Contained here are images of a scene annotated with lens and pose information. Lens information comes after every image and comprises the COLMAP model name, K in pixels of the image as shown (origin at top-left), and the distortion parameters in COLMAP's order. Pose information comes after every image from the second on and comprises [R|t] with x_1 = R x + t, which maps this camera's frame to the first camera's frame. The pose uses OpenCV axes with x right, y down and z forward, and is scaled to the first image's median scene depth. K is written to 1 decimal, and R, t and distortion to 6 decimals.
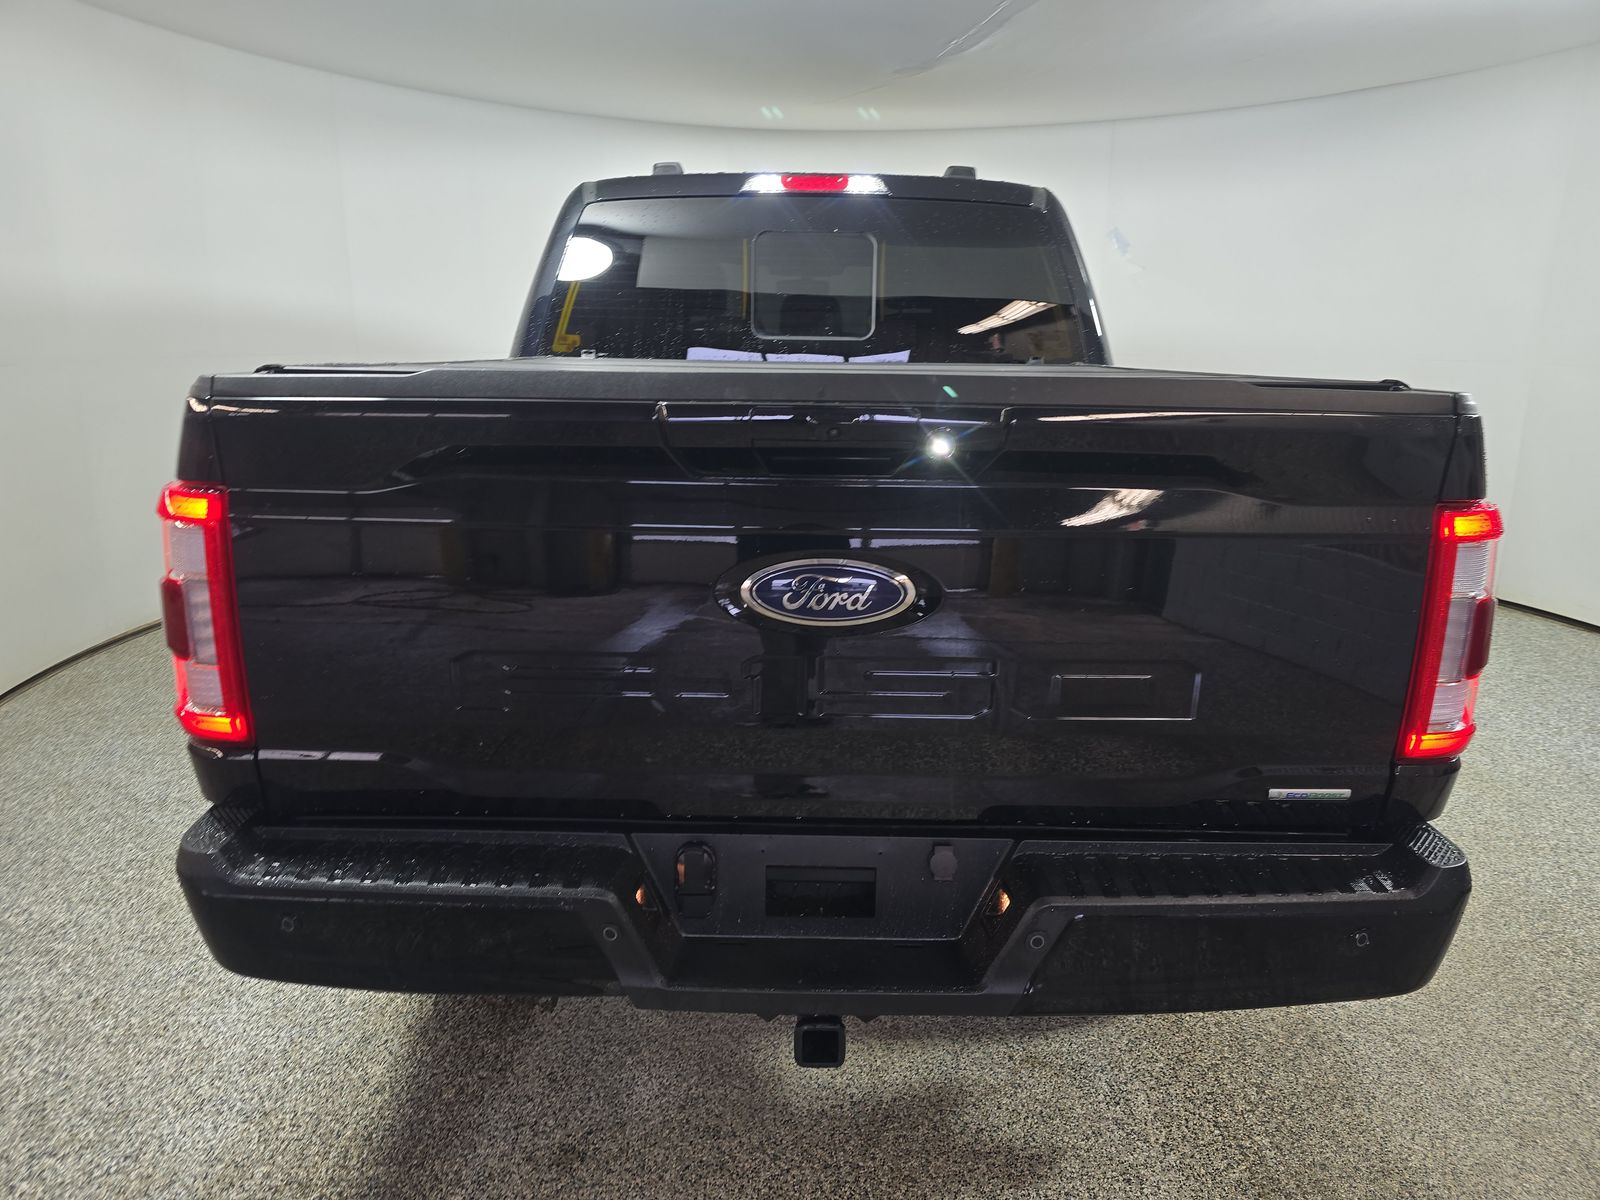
lens RADIAL K [[1106.3, 0, 800.0], [0, 1106.3, 600.0], [0, 0, 1]] dist [0.033592, -0.030923]
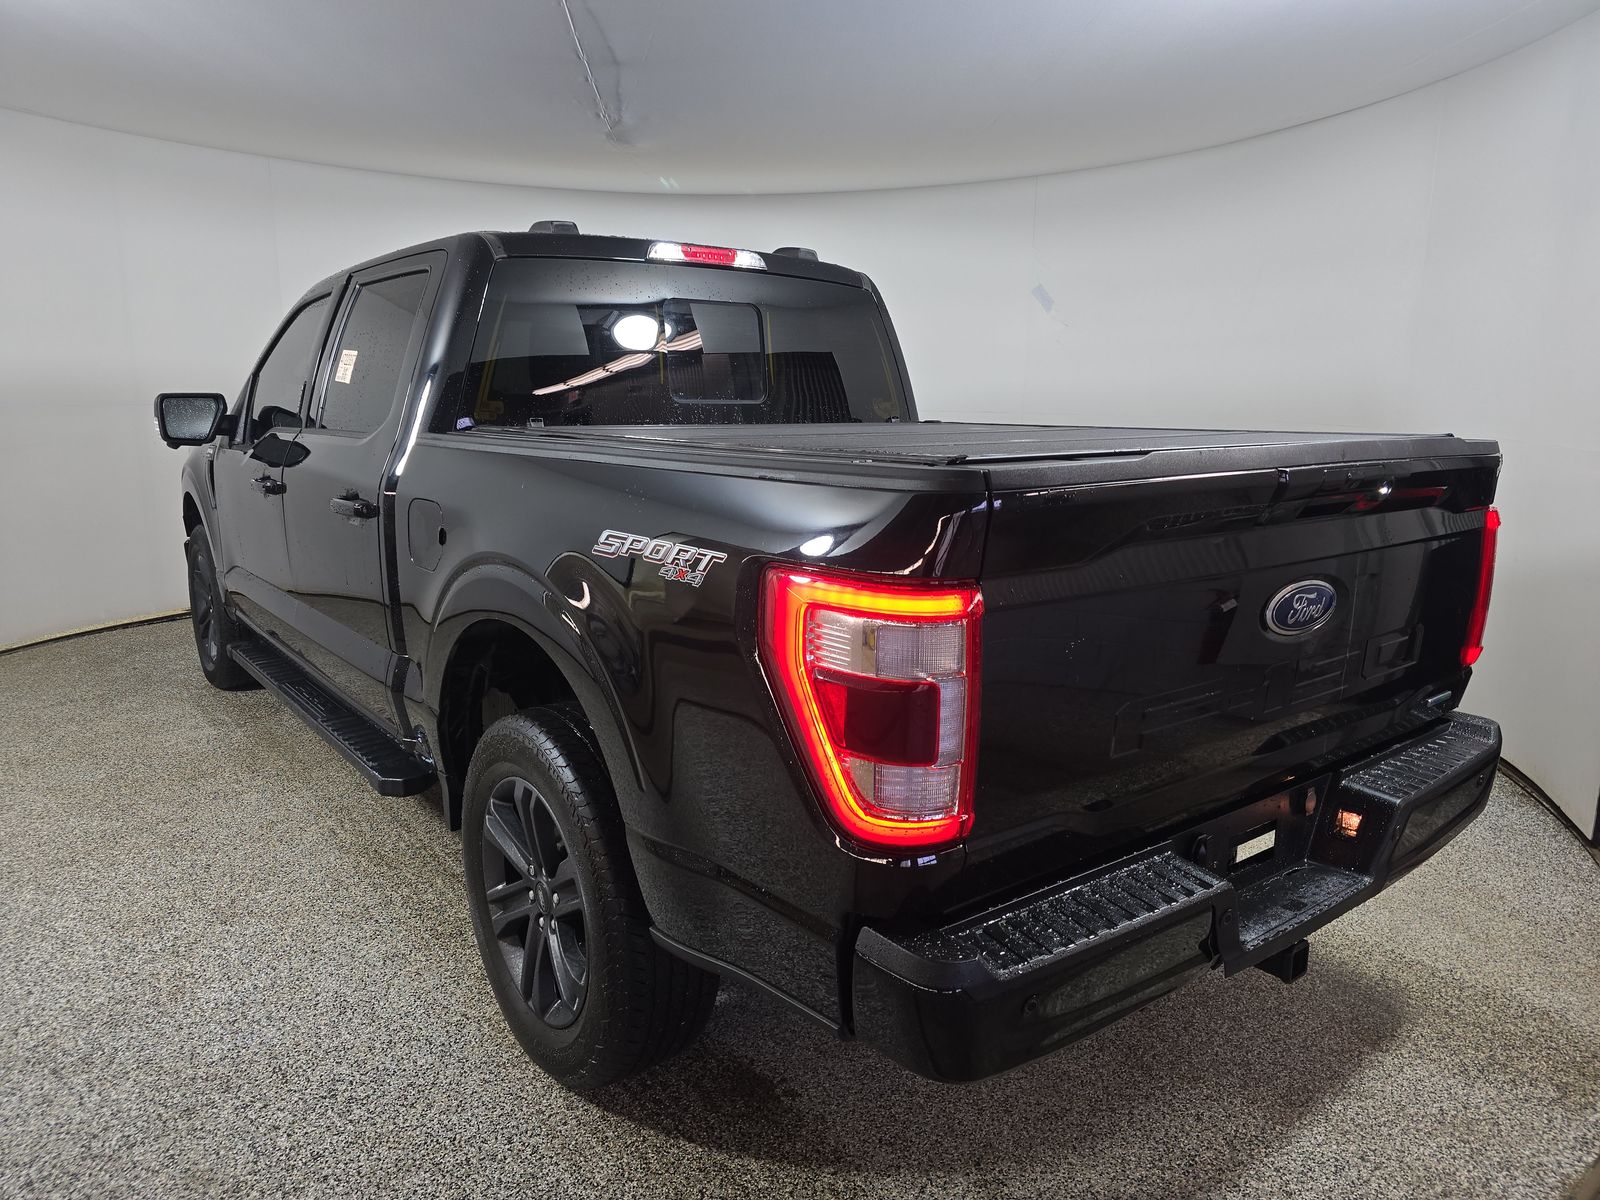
lens RADIAL K [[1106.3, 0, 800.0], [0, 1106.3, 600.0], [0, 0, 1]] dist [0.033592, -0.030923]
pose [[0.772806, -0.121725, 0.622860, -0.608950], [0.143774, 0.989497, 0.014992, -0.058477], [-0.618143, 0.077965, 0.782190, 0.159360]]
